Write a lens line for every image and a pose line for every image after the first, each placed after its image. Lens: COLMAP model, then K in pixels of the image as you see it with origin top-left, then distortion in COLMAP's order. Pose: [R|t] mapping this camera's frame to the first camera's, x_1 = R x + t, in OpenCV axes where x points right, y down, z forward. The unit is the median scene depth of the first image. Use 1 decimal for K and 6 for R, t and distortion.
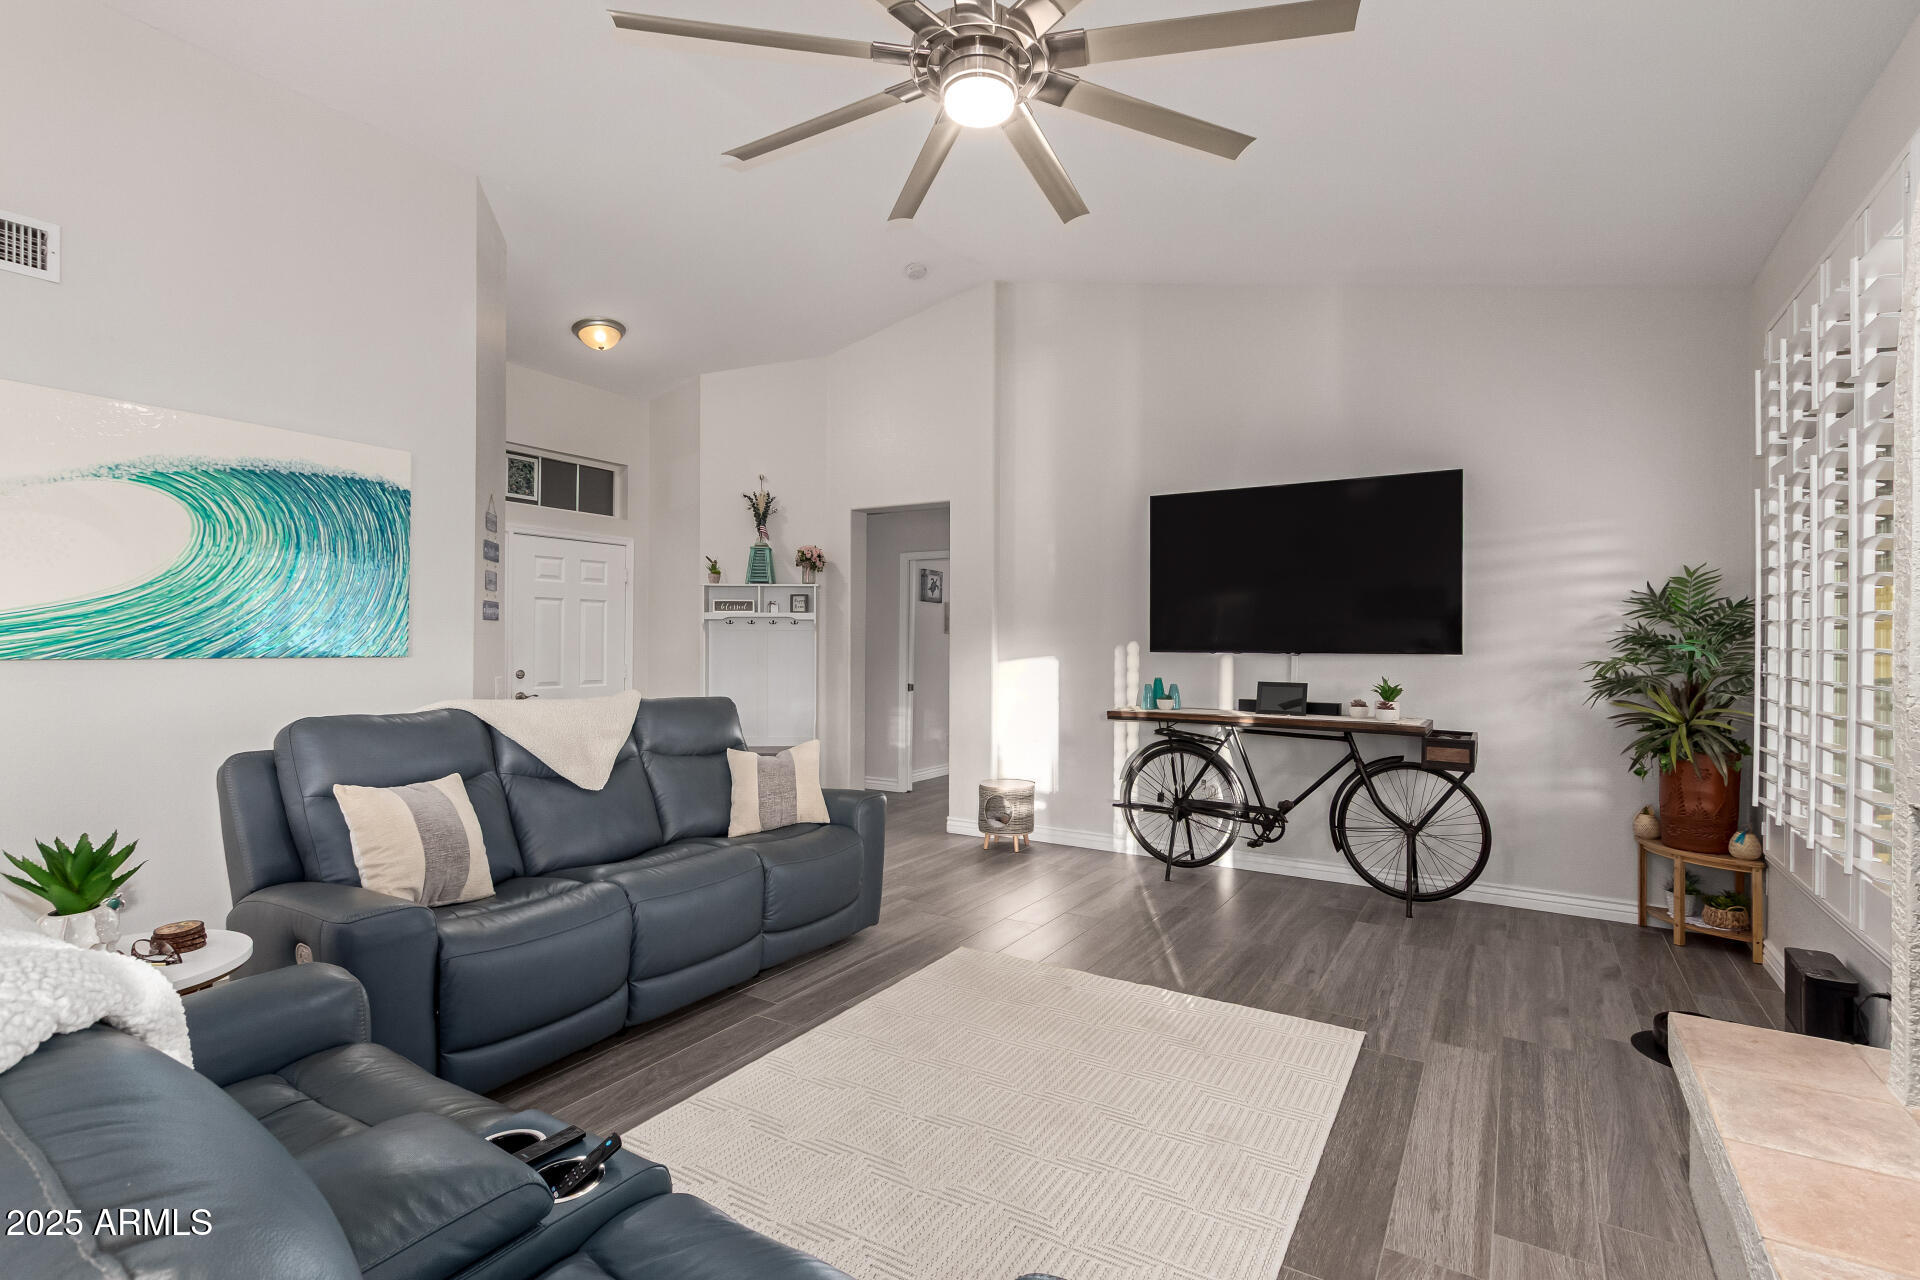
lens RADIAL K [[890.1, 0, 966.5], [0, 890.1, 631.9], [0, 0, 1]] dist [0.004171, 0.001169]
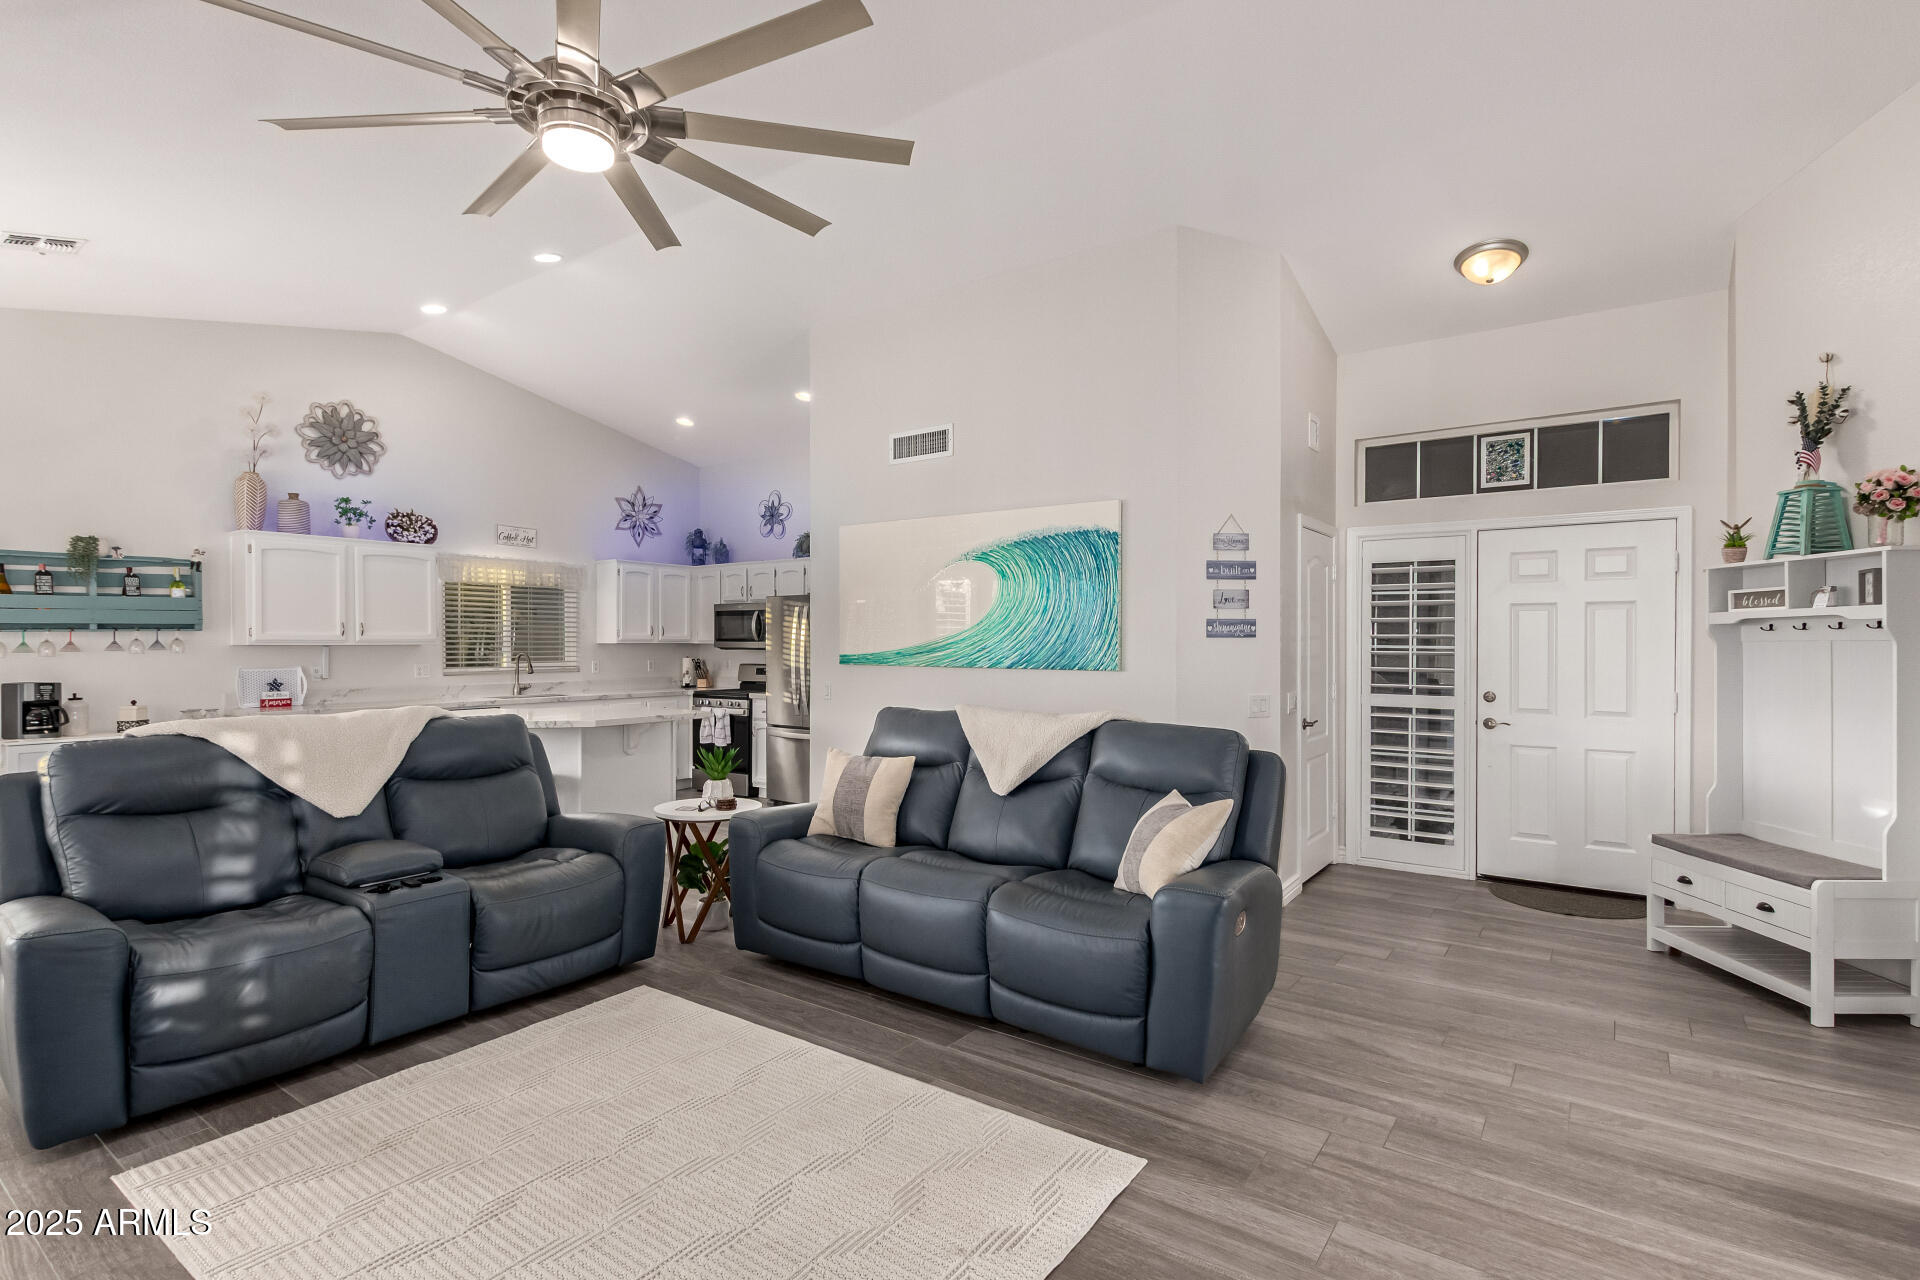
lens RADIAL K [[909.7, 0, 970.3], [0, 909.7, 649.6], [0, 0, 1]] dist [0.001929, -0.001386]
pose [[-0.062092, -0.000832, -0.998070, 0.674266], [0.009206, 0.999957, -0.001407, -0.001000], [0.998028, -0.009275, -0.062082, 0.981818]]
